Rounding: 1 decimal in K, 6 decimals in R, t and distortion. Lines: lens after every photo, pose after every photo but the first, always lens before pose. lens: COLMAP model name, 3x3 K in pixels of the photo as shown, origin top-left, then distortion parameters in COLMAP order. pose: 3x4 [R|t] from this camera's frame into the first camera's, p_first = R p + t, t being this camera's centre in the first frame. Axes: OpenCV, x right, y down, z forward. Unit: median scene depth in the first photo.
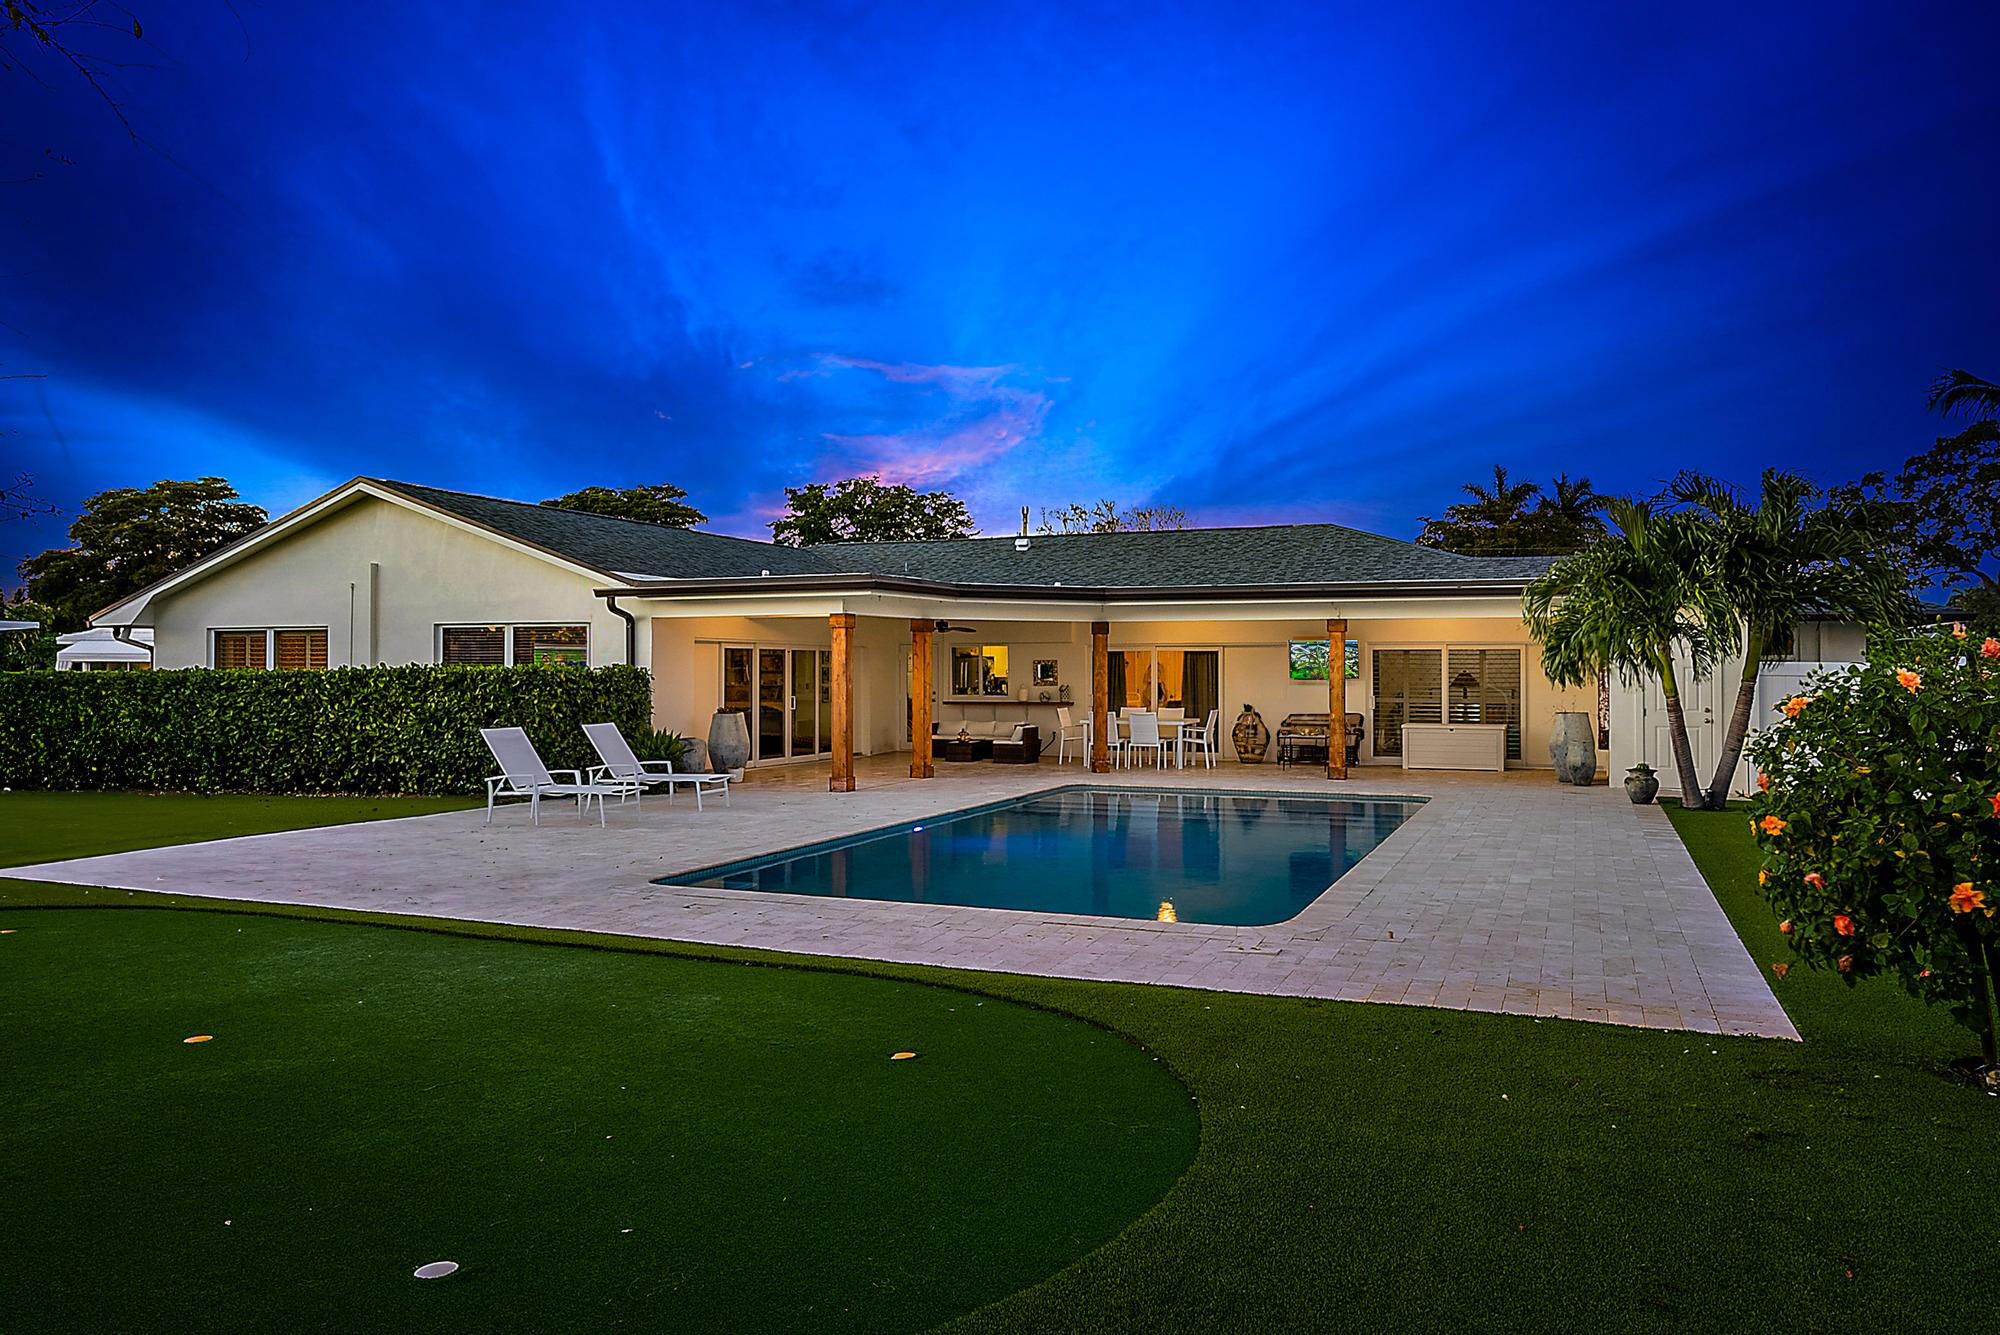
lens RADIAL K [[1386.2, 0, 1000.0], [0, 1386.2, 667.5], [0, 0, 1]] dist [0.003161, 0.001026]
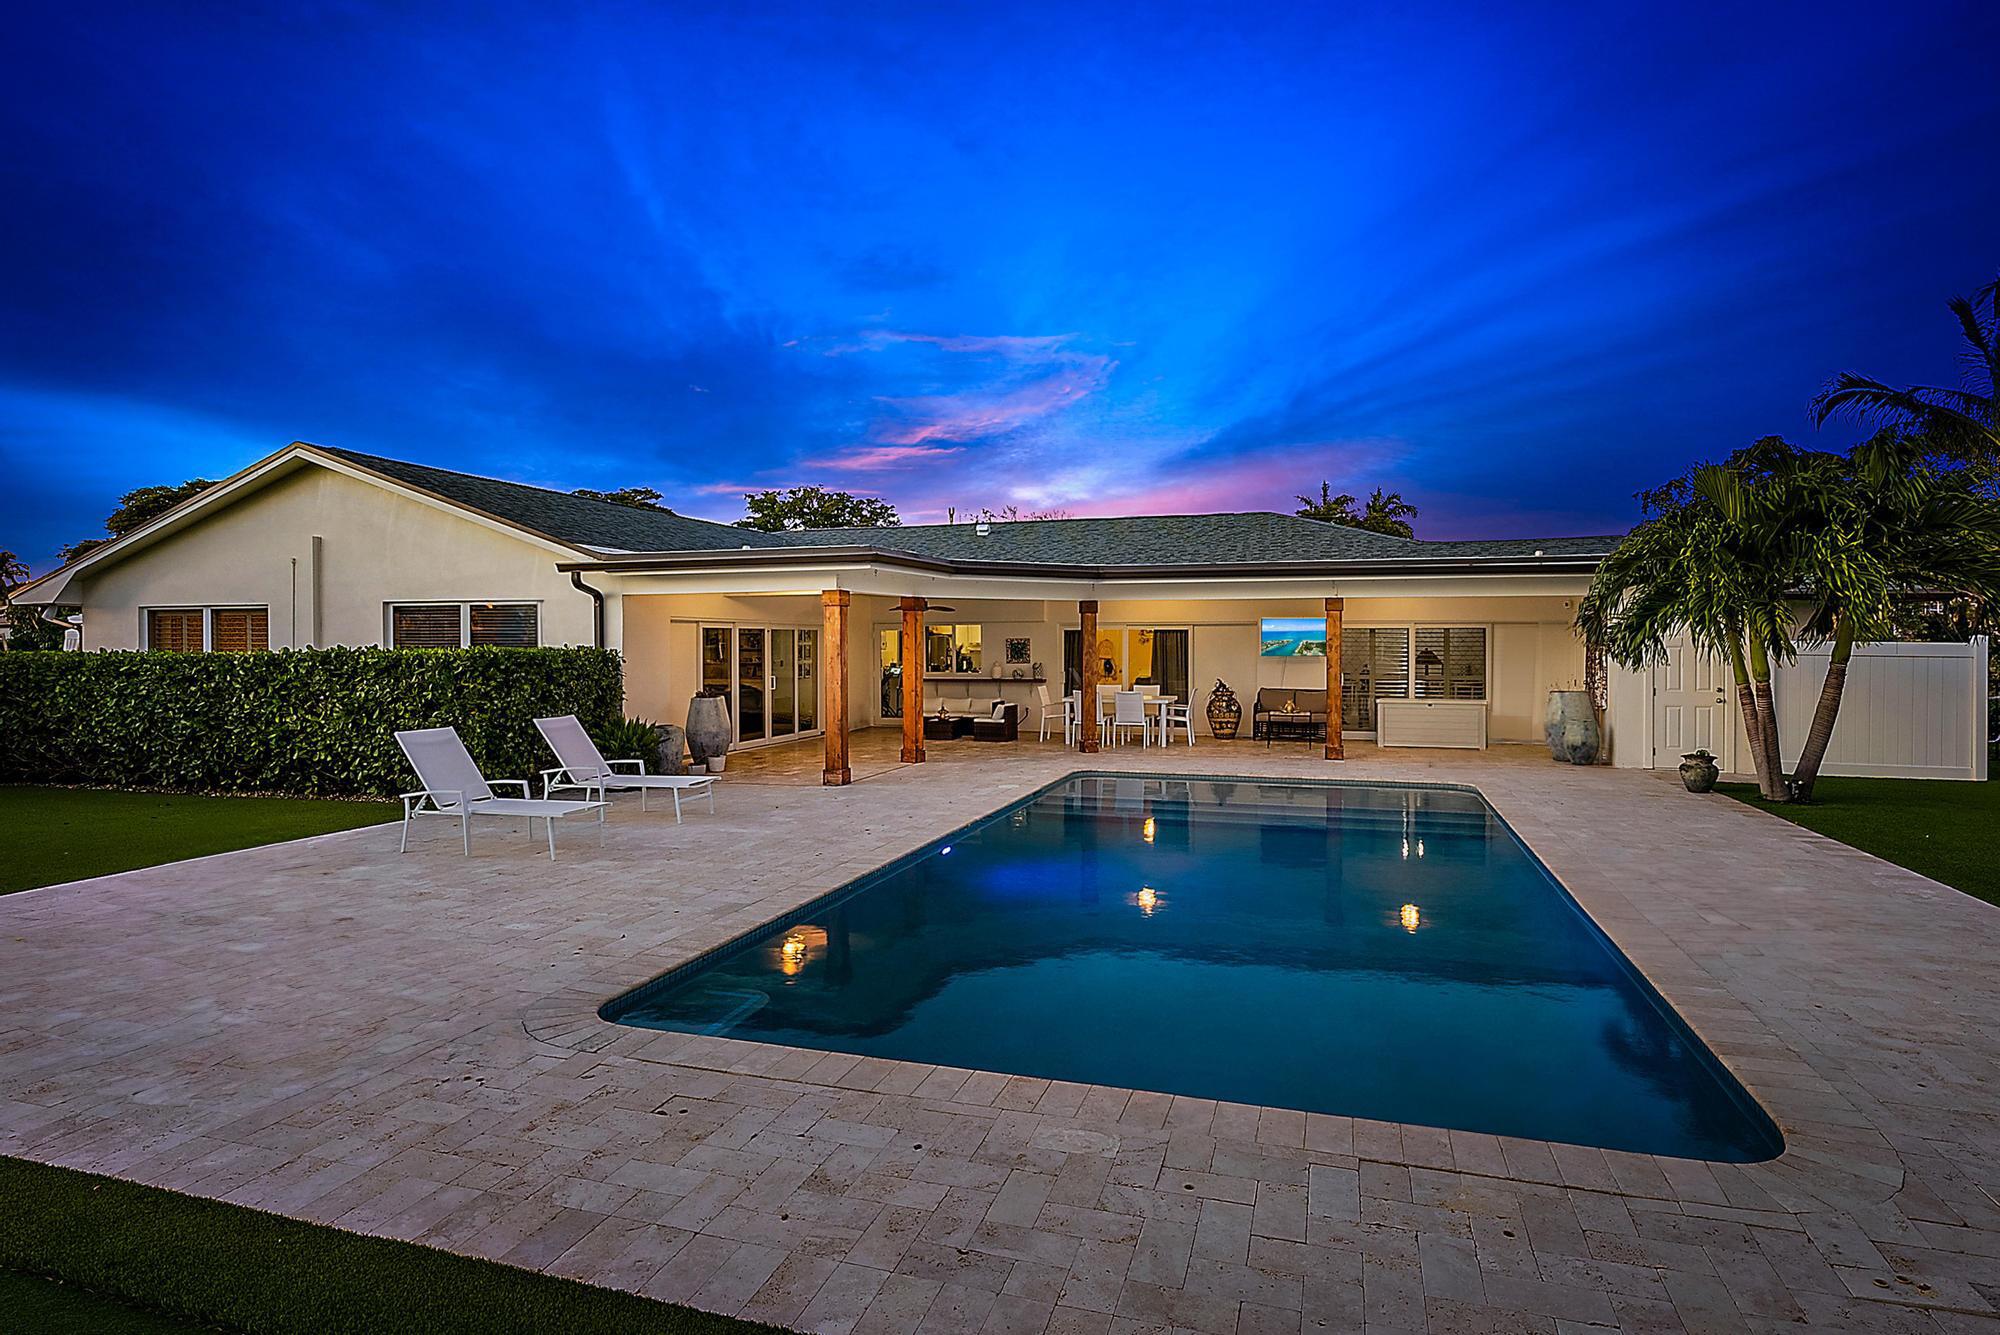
lens RADIAL K [[1045.6, 0, 1000.0], [0, 1045.6, 667.5], [0, 0, 1]] dist [-0.001731, -0.000466]
pose [[0.996096, -0.004366, 0.088165, -0.060000], [0.002022, 0.999643, 0.026658, -0.005448], [-0.088249, -0.026376, 0.995749, 0.272535]]
